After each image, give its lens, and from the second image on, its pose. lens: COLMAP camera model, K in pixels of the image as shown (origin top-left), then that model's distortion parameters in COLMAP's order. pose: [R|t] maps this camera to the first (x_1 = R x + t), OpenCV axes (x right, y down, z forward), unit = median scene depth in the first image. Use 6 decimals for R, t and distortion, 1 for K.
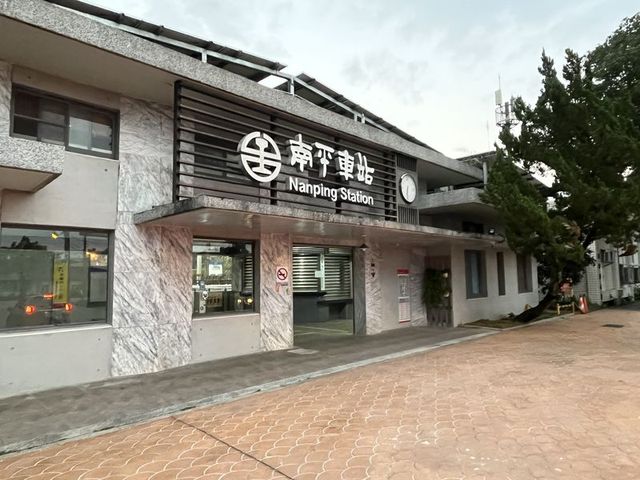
lens RADIAL K [[433.5, 0, 320.0], [0, 433.5, 240.0], [0, 0, 1]] dist [0.000917, 0.000525]
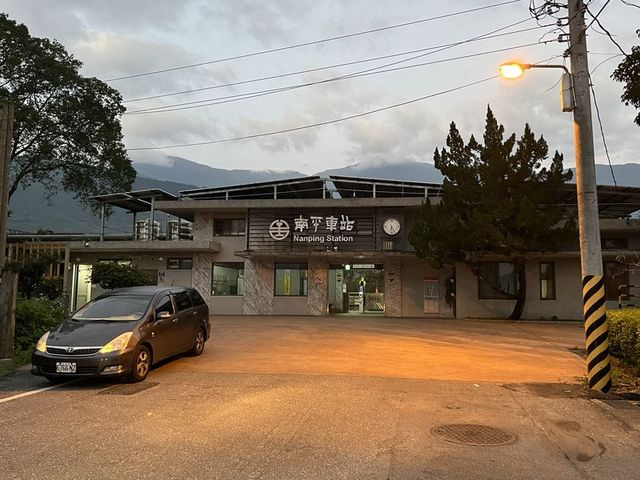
lens RADIAL K [[537.8, 0, 320.0], [0, 537.8, 240.0], [0, 0, 1]] dist [0.001933, 0.000619]
pose [[0.591122, -0.062238, -0.804177, 2.179093], [0.048393, 0.997959, -0.041663, 0.002729], [0.805129, -0.014289, 0.592928, -0.545959]]
